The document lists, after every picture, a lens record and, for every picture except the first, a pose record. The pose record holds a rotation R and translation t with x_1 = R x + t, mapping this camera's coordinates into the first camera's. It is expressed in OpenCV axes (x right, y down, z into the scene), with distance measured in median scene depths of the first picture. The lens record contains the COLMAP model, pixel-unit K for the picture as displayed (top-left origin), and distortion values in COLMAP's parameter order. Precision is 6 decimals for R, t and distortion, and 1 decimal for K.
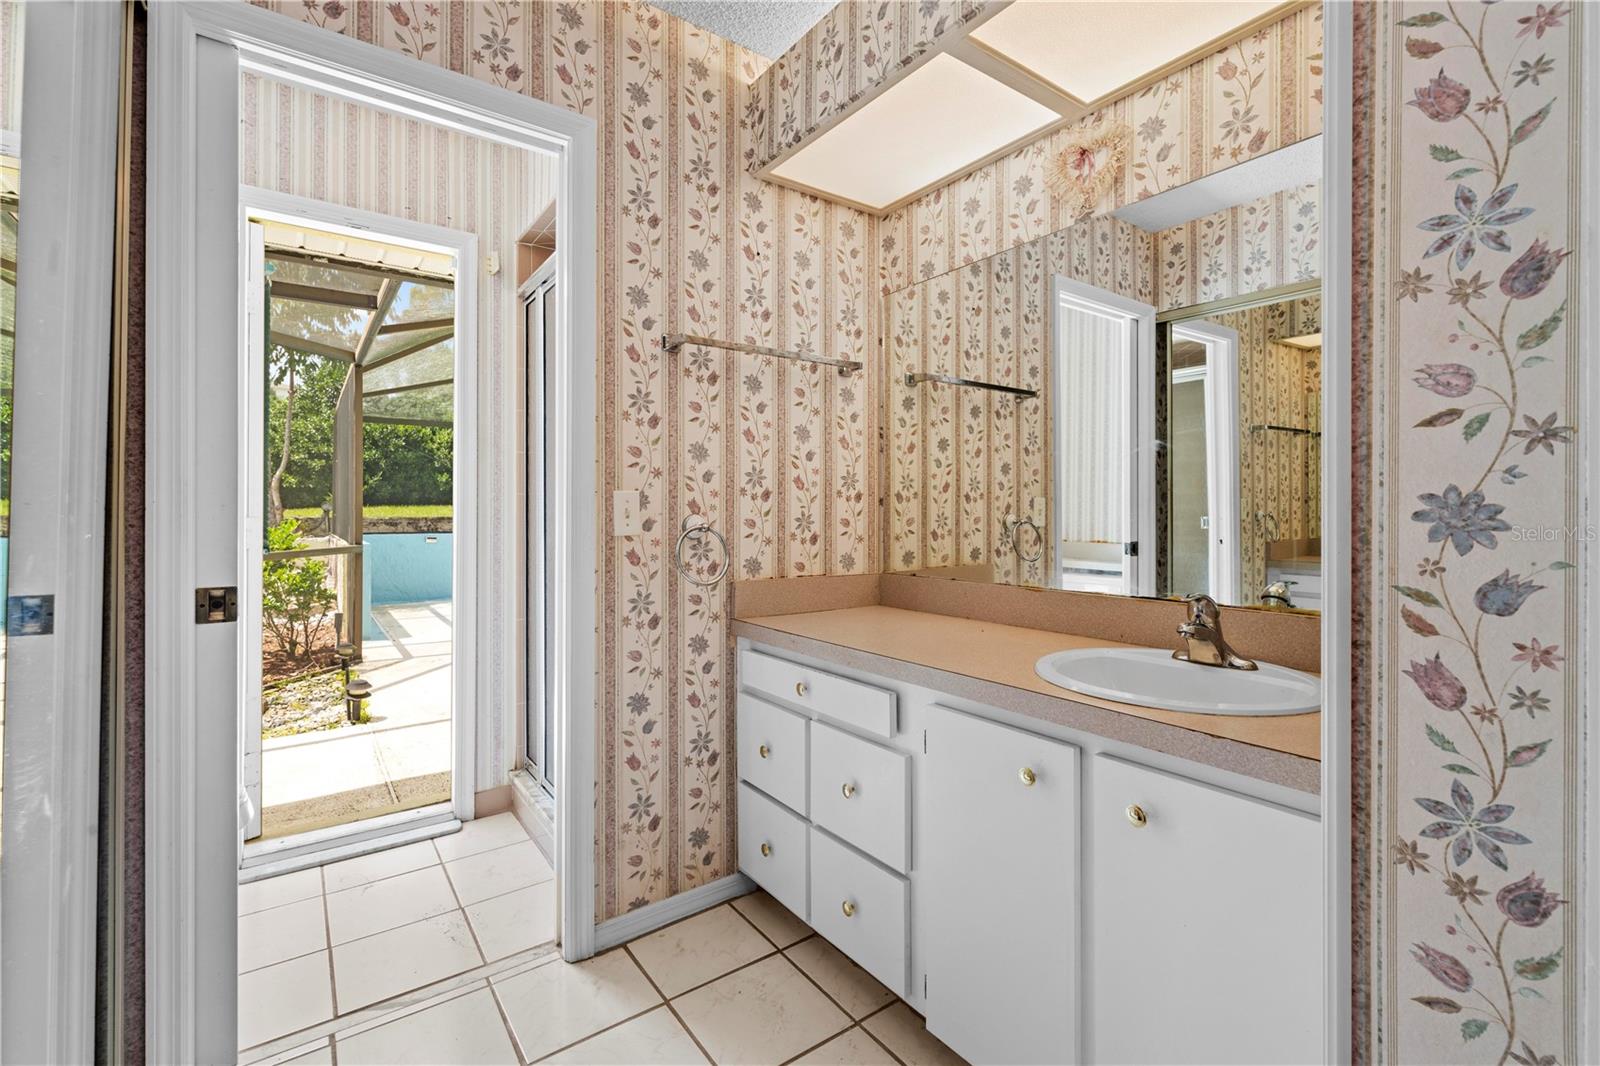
lens RADIAL K [[702.0, 0, 819.7], [0, 702.0, 503.8], [0, 0, 1]] dist [0.000676, -0.000220]
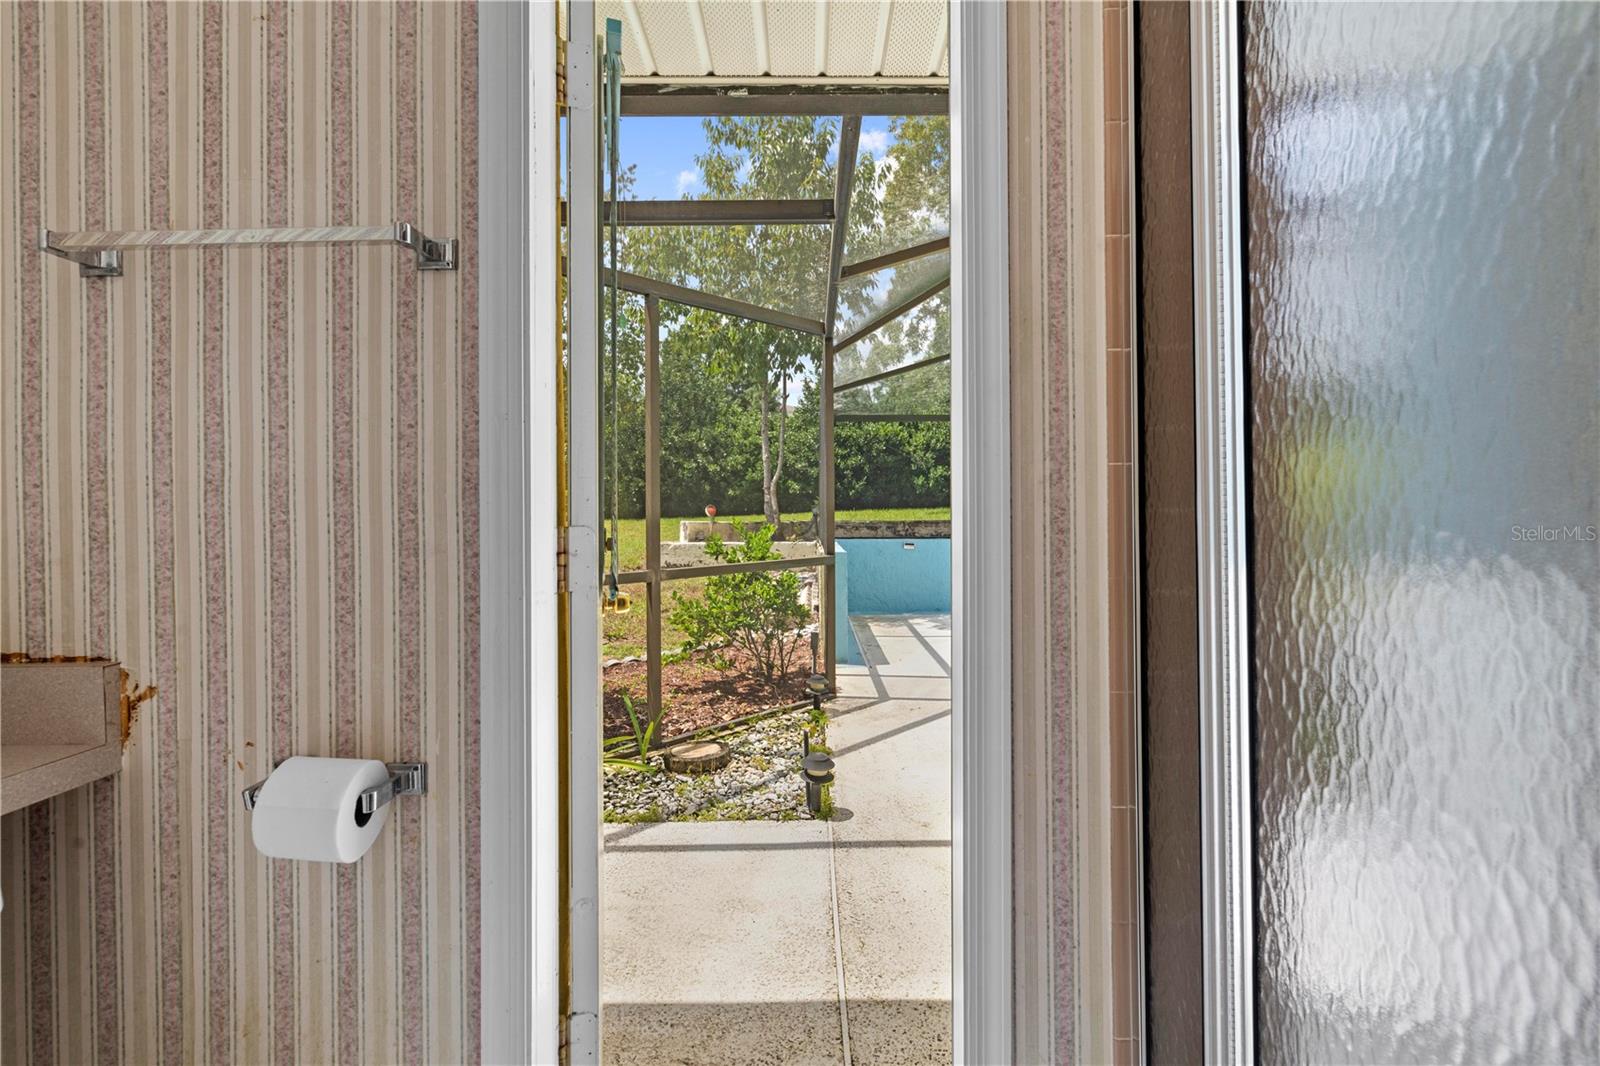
lens RADIAL K [[702.0, 0, 802.2], [0, 702.0, 512.9], [0, 0, 1]] dist [0.000676, -0.000220]
pose [[0.791932, -0.005015, -0.610588, -0.168681], [0.010413, 0.999932, 0.005293, 0.003986], [0.610520, -0.010550, 0.791930, 0.307963]]
